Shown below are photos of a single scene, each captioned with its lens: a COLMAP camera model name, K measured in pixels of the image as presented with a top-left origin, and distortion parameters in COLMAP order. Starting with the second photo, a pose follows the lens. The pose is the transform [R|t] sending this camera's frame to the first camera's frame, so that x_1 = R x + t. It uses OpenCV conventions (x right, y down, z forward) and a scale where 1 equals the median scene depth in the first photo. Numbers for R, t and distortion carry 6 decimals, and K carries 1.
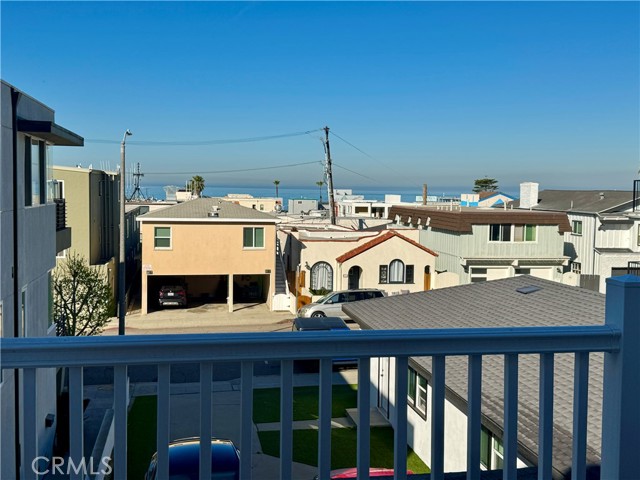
lens RADIAL K [[754.4, 0, 317.1], [0, 754.4, 243.6], [0, 0, 1]] dist [0.070577, 0.000000]
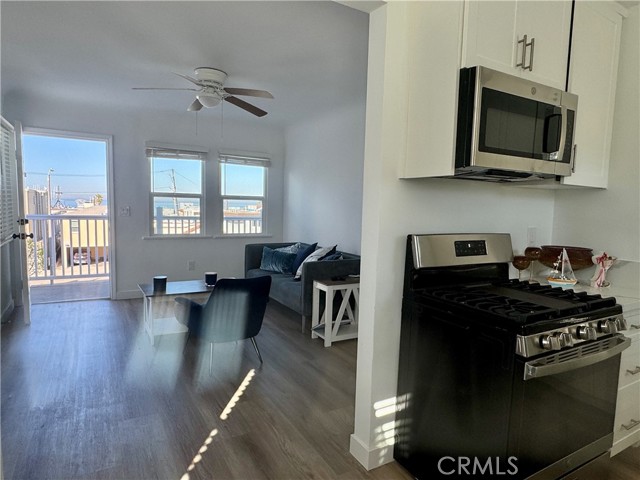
lens RADIAL K [[390.8, 0, 317.3], [0, 390.8, 242.8], [0, 0, 1]] dist [-0.005055, -0.000937]
pose [[0.939103, -0.026379, 0.342621, 0.027406], [0.016889, 0.999387, 0.030654, 0.013025], [-0.343220, -0.023000, 0.938973, -0.112206]]
